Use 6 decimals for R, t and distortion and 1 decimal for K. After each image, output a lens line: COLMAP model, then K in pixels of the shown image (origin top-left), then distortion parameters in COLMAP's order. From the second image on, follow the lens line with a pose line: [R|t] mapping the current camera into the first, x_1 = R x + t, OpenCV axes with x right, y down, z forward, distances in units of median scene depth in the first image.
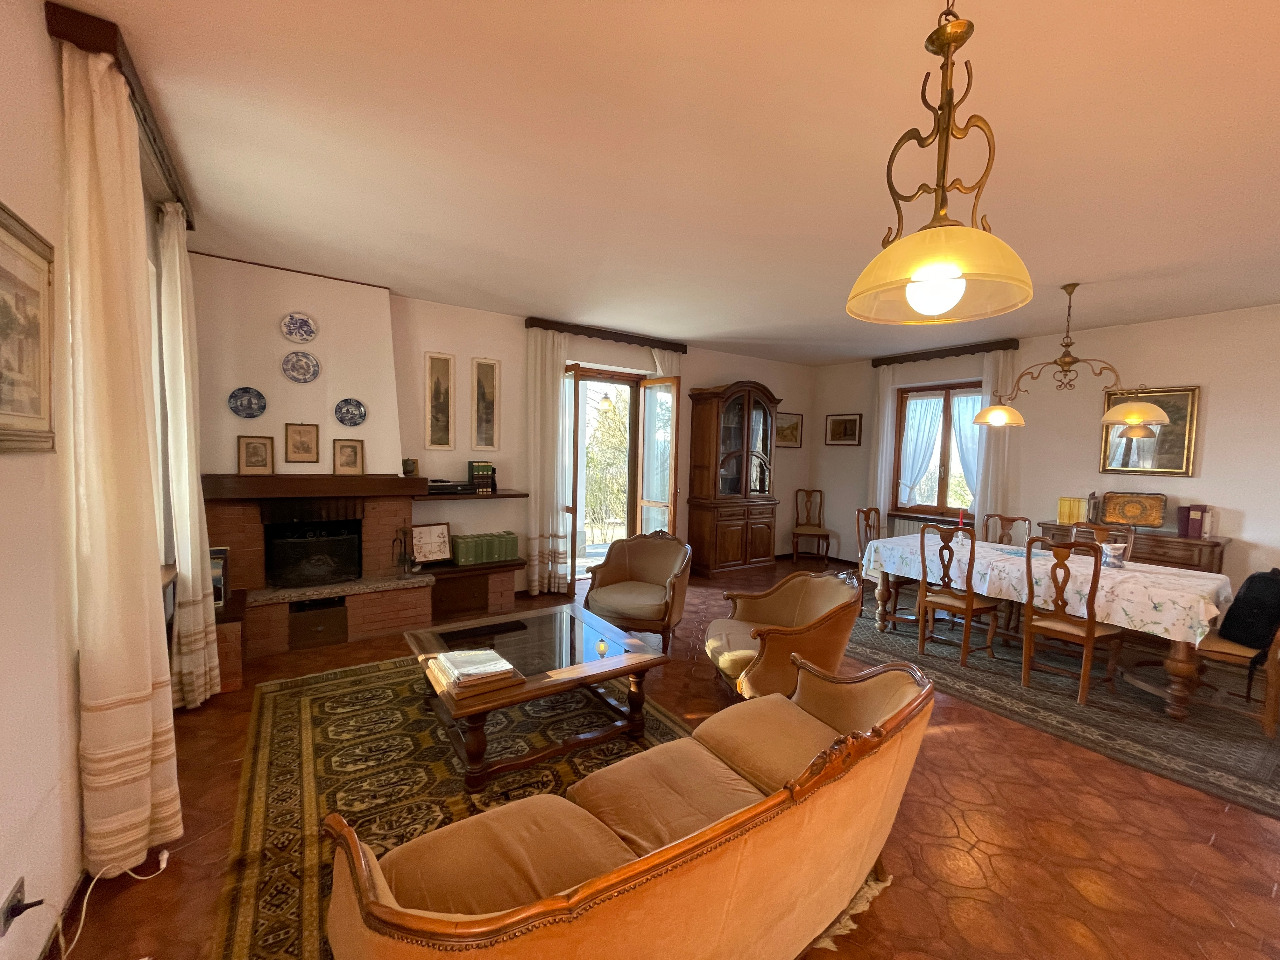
lens RADIAL K [[517.2, 0, 635.6], [0, 517.2, 479.7], [0, 0, 1]] dist [-0.003110, 0.000224]
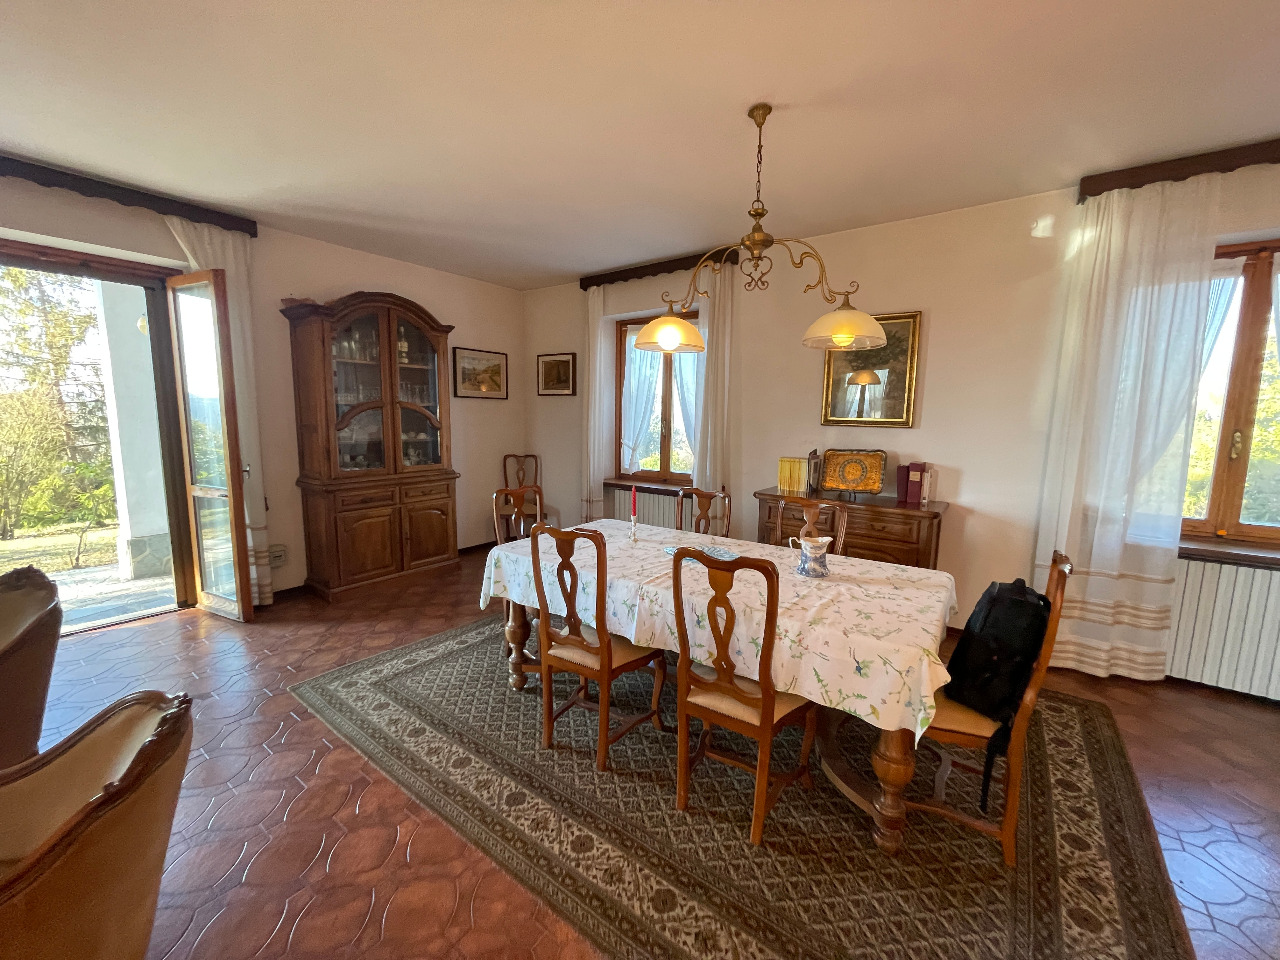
lens RADIAL K [[512.5, 0, 636.7], [0, 512.5, 479.0], [0, 0, 1]] dist [-0.000551, -0.000047]
pose [[0.943825, -0.053538, 0.326081, 0.415565], [0.028098, 0.996217, 0.082237, -0.003567], [-0.329250, -0.068455, 0.941758, 0.389191]]
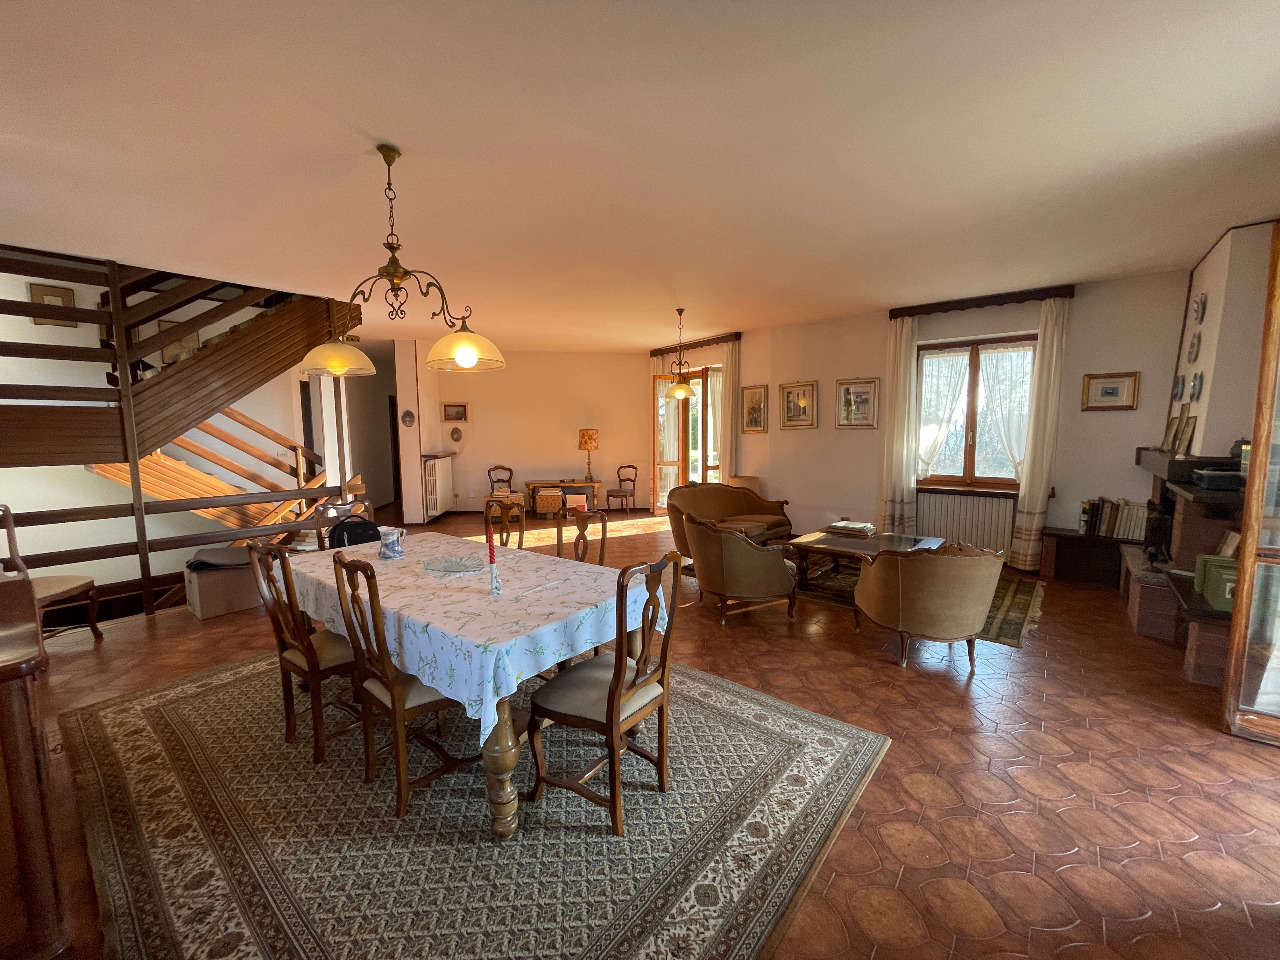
lens RADIAL K [[512.5, 0, 636.7], [0, 512.5, 479.0], [0, 0, 1]] dist [-0.000551, -0.000047]
pose [[-0.959386, 0.011208, -0.281874, 0.619114], [-0.029946, 0.989518, 0.141268, -0.062725], [0.280503, 0.143971, -0.948994, 1.478828]]
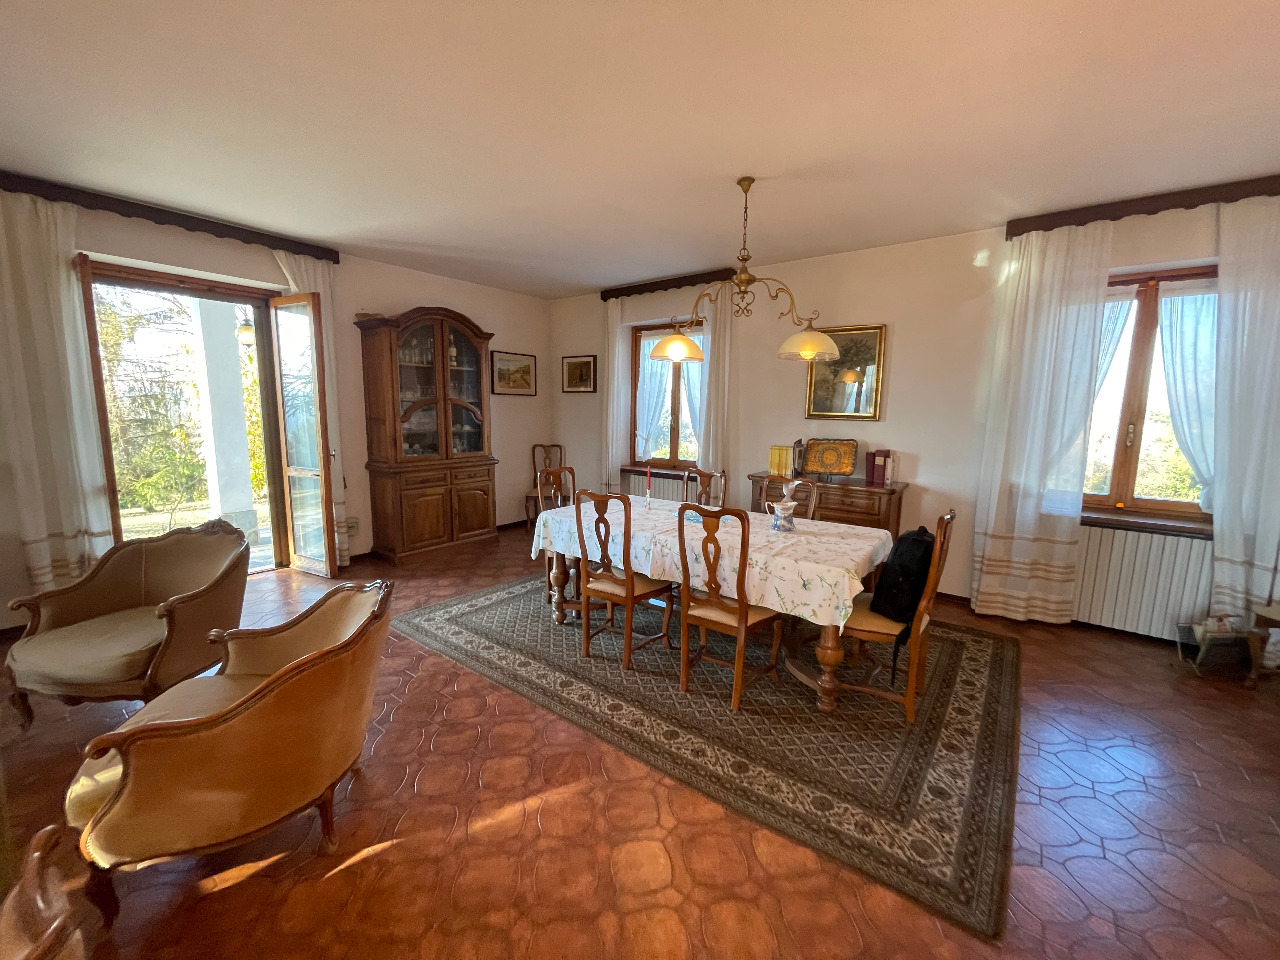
lens RADIAL K [[512.5, 0, 636.7], [0, 512.5, 479.0], [0, 0, 1]] dist [-0.000551, -0.000047]
pose [[0.949926, -0.054371, 0.307709, 0.351094], [0.026495, 0.995214, 0.094059, 0.000345], [-0.311351, -0.081197, 0.946820, 0.228111]]
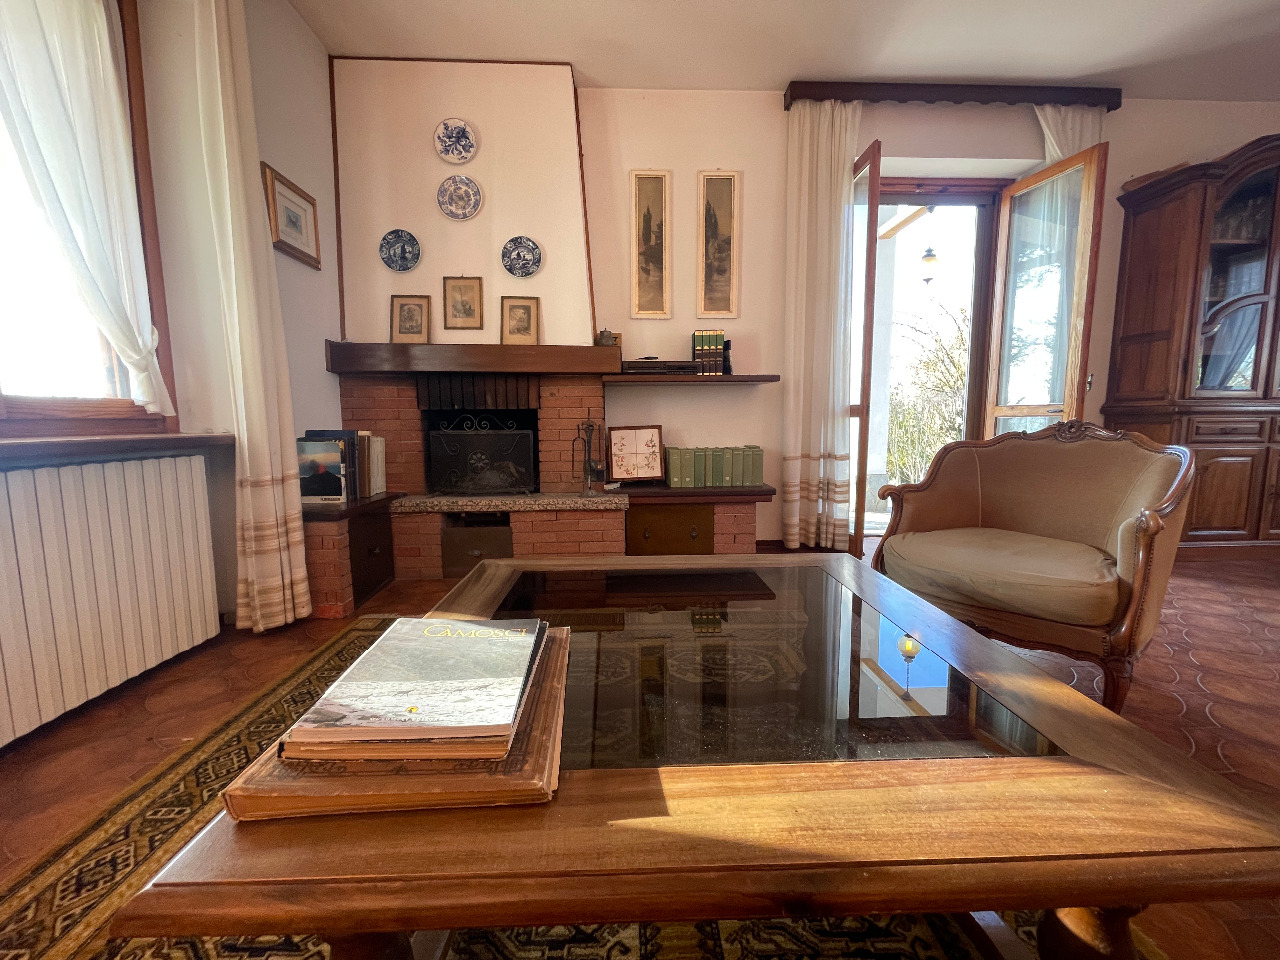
lens RADIAL K [[512.5, 0, 636.7], [0, 512.5, 479.0], [0, 0, 1]] dist [-0.000551, -0.000047]
pose [[0.848481, 0.031147, -0.528308, -0.033485], [-0.003151, 0.998546, 0.053809, 0.123143], [0.529216, -0.043991, 0.847346, 0.434157]]
